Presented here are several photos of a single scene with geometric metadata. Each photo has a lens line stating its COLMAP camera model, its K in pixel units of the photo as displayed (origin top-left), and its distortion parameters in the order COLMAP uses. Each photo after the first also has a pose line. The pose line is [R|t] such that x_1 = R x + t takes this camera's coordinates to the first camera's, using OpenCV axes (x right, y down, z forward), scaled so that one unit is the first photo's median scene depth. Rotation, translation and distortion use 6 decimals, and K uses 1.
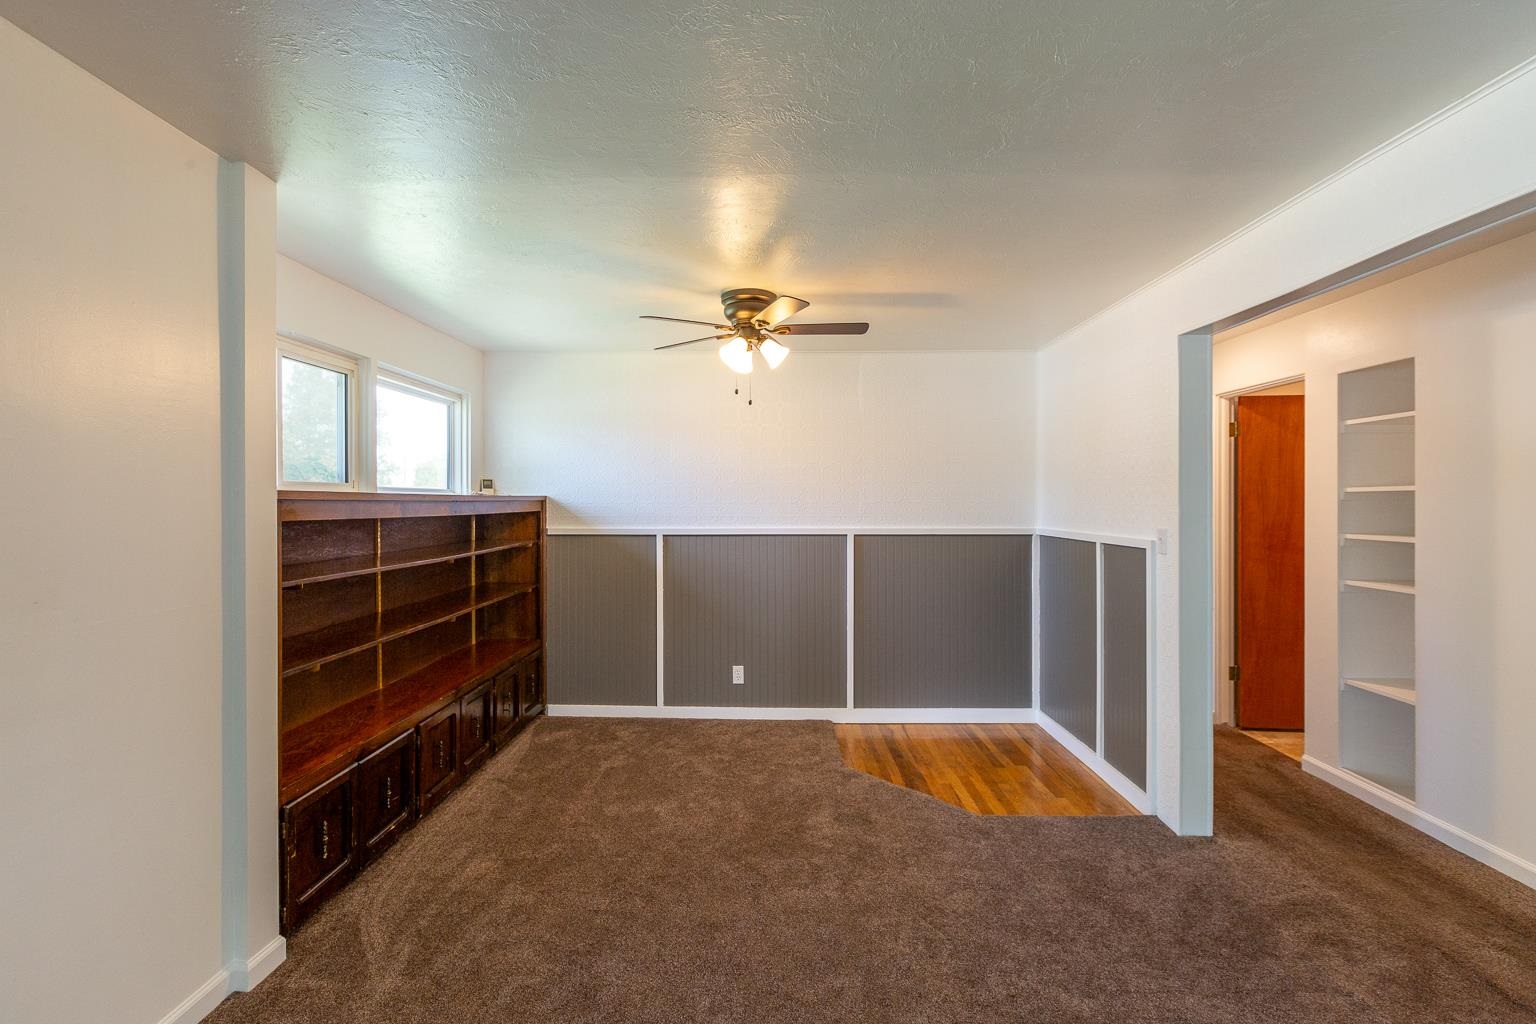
lens RADIAL K [[695.7, 0, 772.1], [0, 695.7, 505.3], [0, 0, 1]] dist [0.004053, -0.001801]
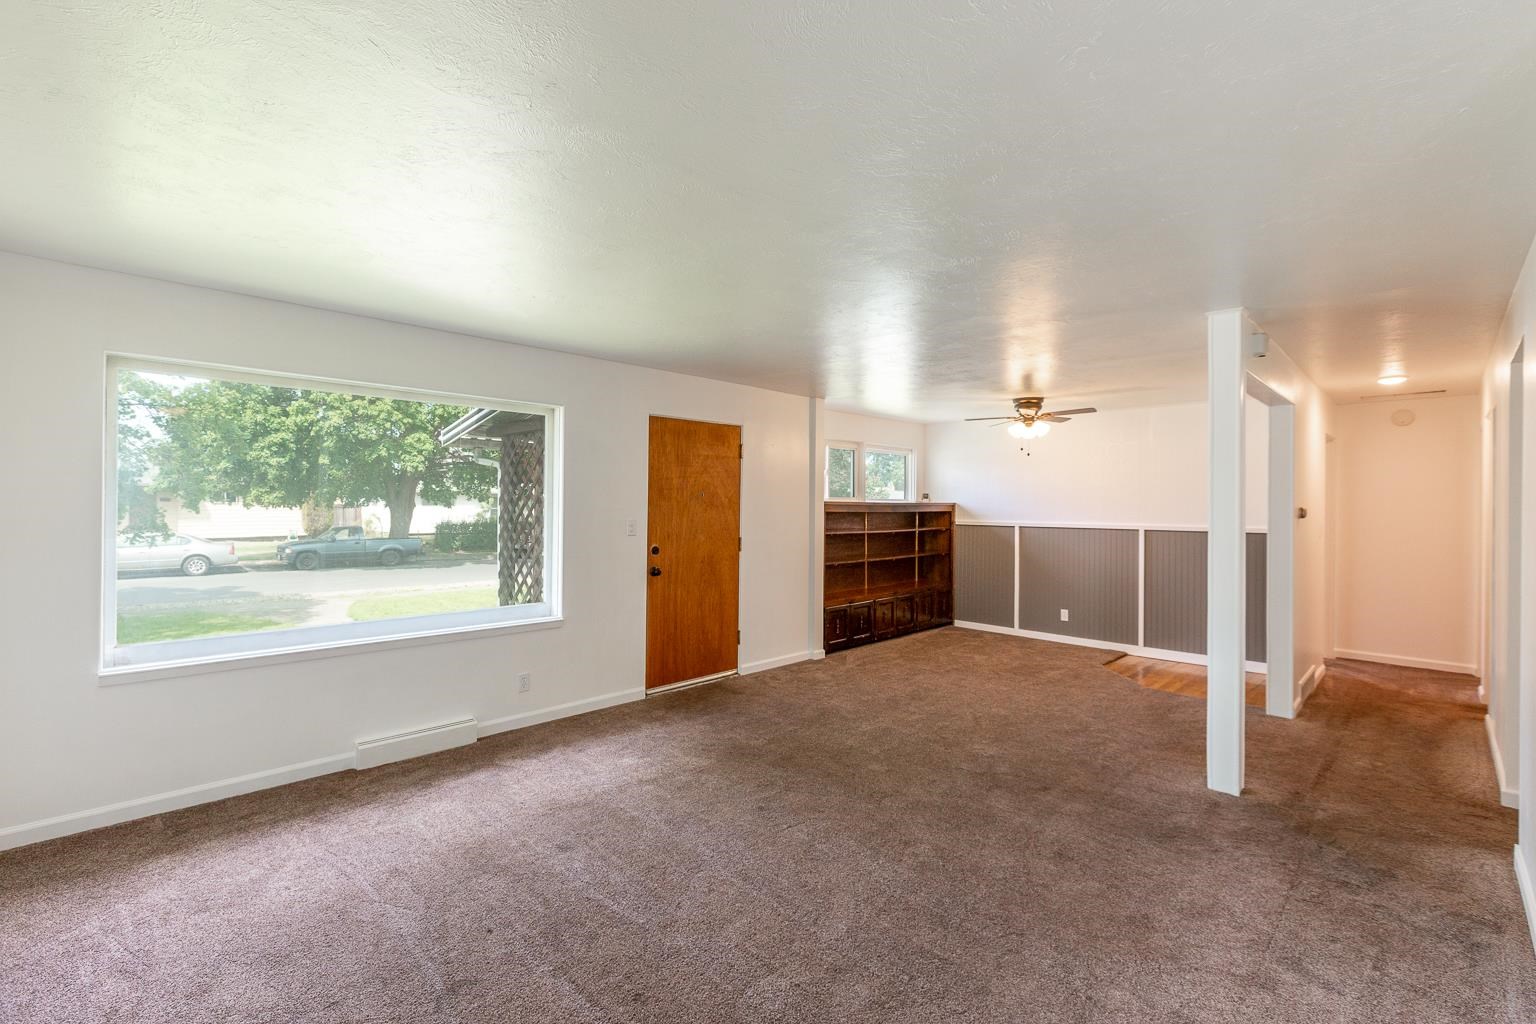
lens RADIAL K [[695.7, 0, 766.0], [0, 695.7, 506.2], [0, 0, 1]] dist [0.004053, -0.001801]
pose [[0.732179, 0.007574, -0.681070, 0.542753], [-0.009847, 0.999951, 0.000534, -0.000770], [0.681041, 0.006316, 0.732218, -0.644892]]
